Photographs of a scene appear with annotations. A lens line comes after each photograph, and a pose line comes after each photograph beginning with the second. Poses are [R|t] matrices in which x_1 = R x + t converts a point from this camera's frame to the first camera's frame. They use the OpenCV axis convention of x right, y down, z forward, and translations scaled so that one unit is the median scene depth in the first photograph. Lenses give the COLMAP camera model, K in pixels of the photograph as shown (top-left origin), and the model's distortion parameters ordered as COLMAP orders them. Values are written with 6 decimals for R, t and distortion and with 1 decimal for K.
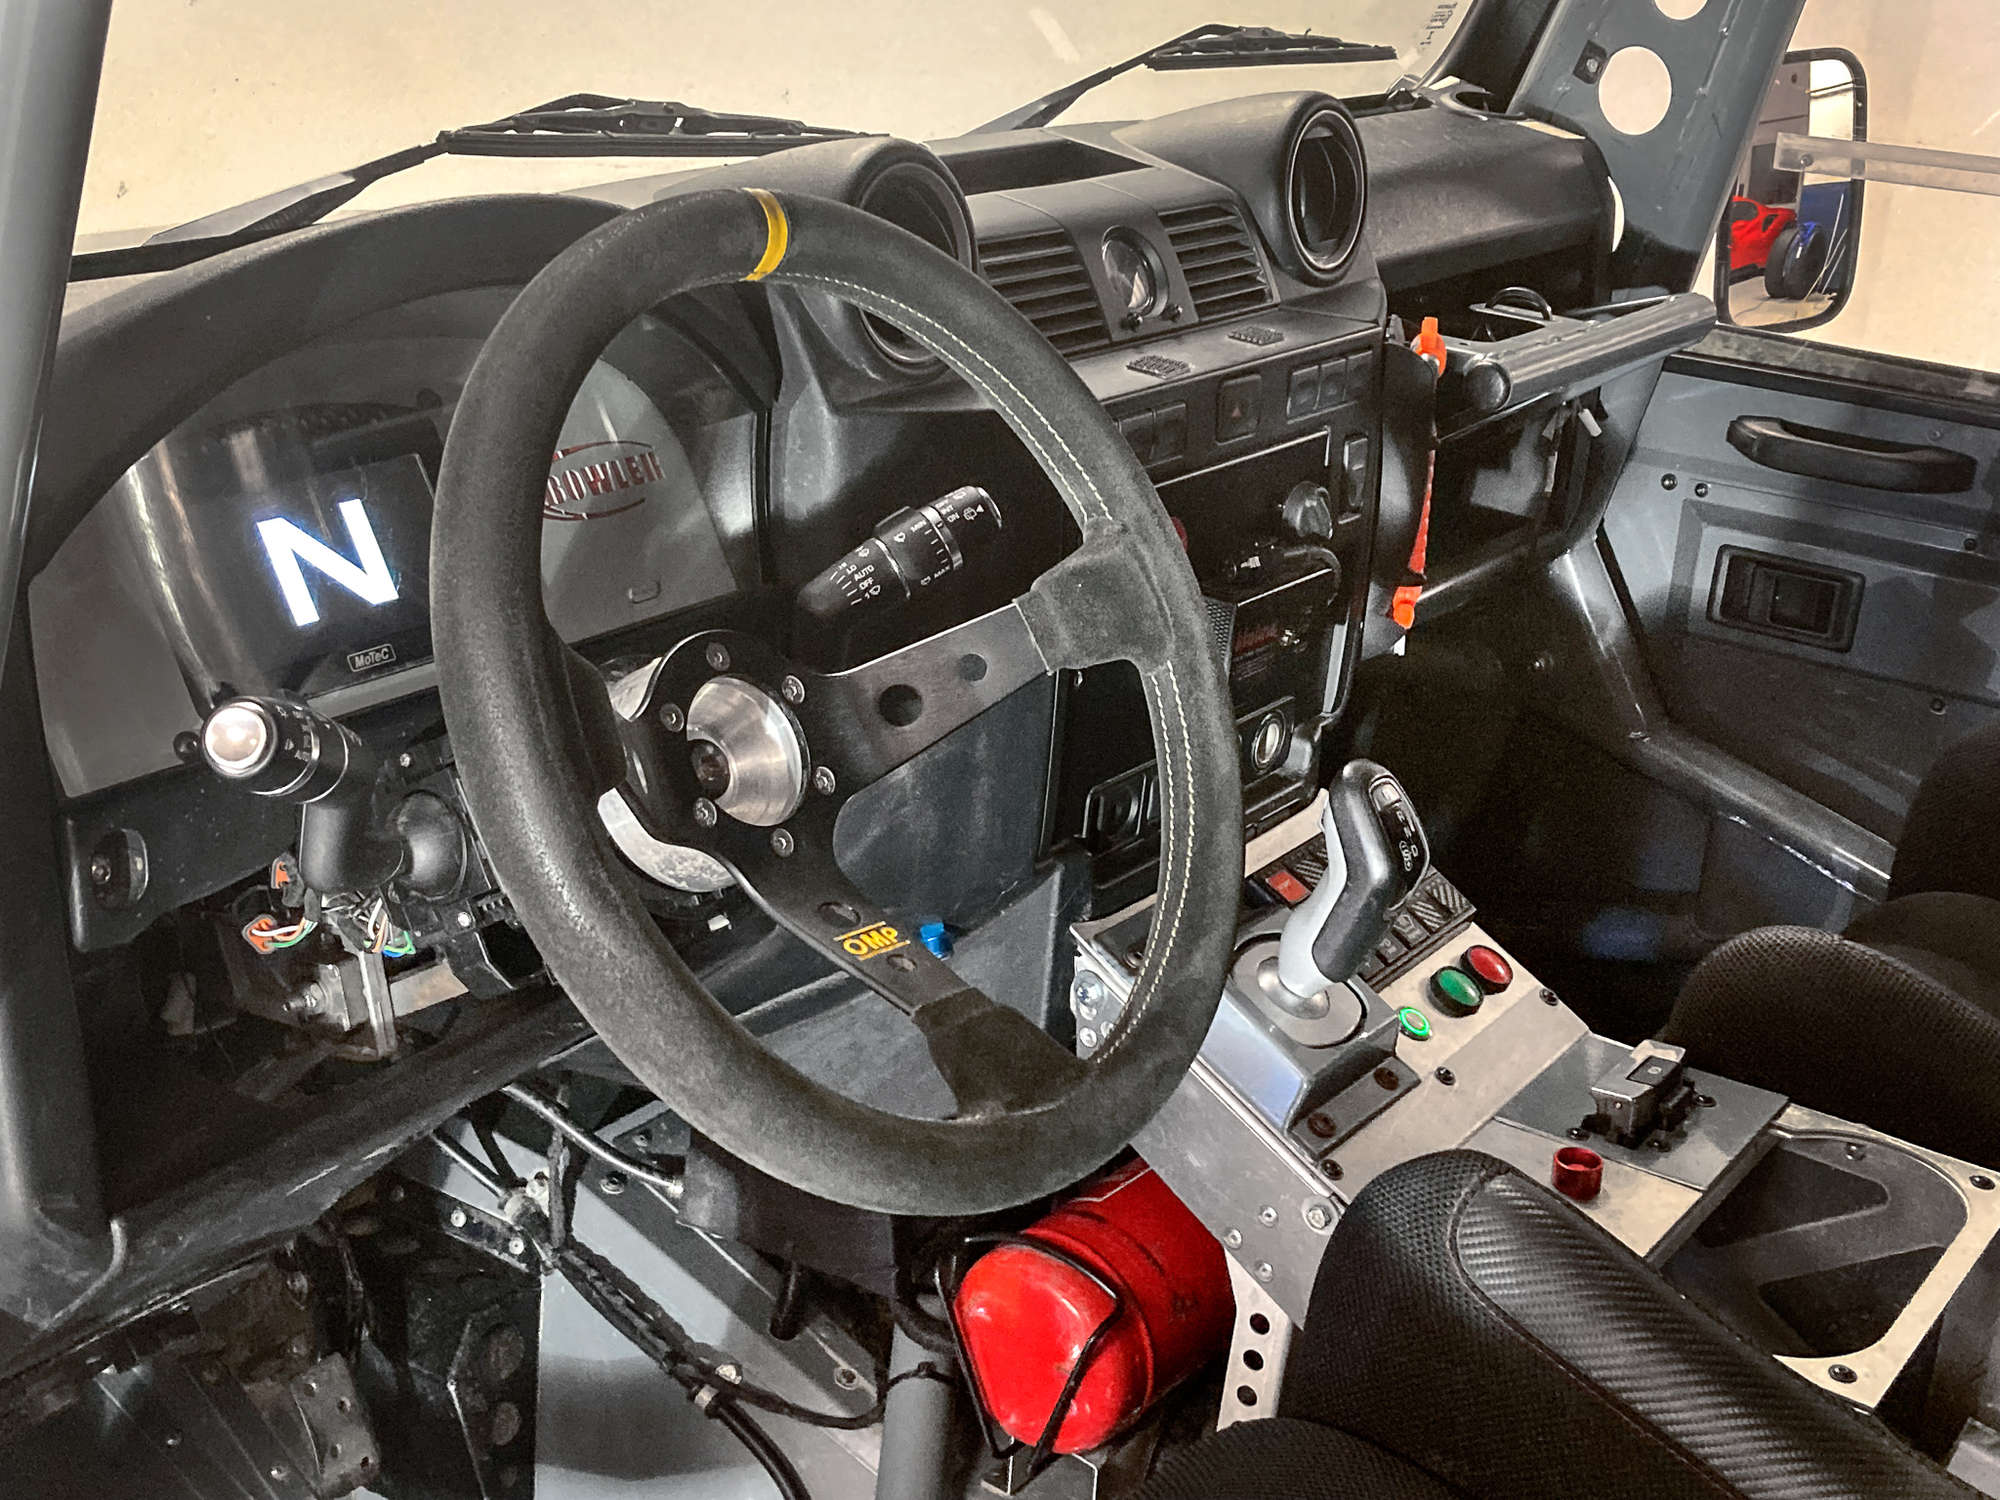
lens RADIAL K [[2426.7, 0, 1000.0], [0, 2426.7, 750.0], [0, 0, 1]] dist [0.167791, -0.015967]
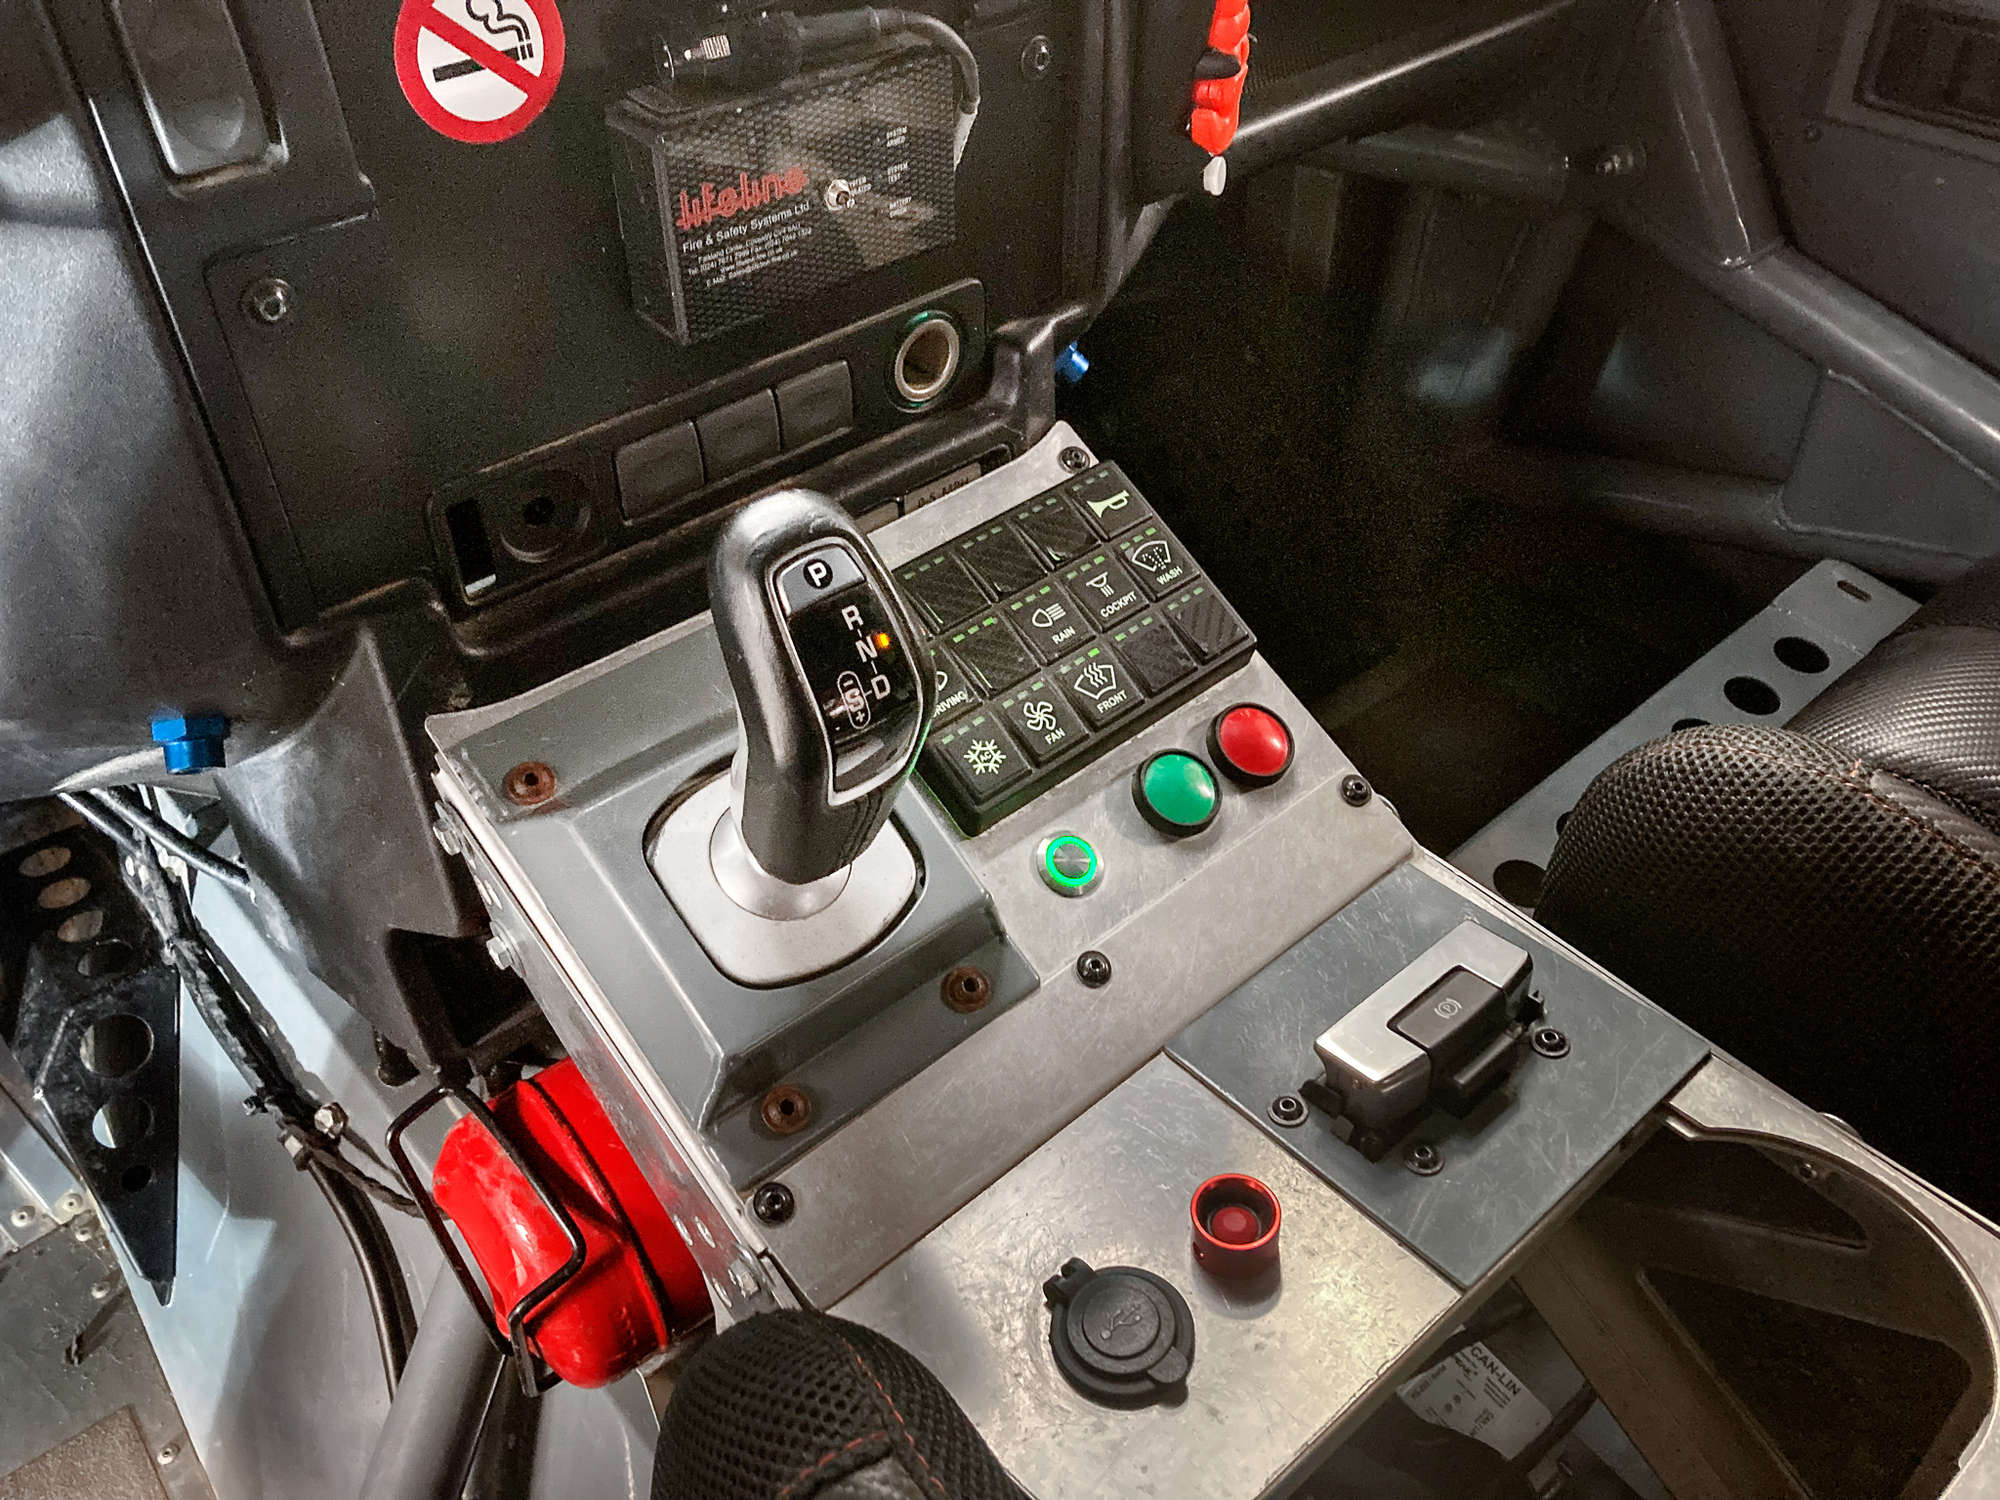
lens RADIAL K [[1606.8, 0, 995.7], [0, 1606.8, 682.4], [0, 0, 1]] dist [0.004456, 0.003369]
pose [[0.969043, 0.066694, -0.237713, 0.229902], [0.008074, 0.953747, 0.300503, -0.047115], [0.246760, -0.293119, 0.923683, 0.611562]]
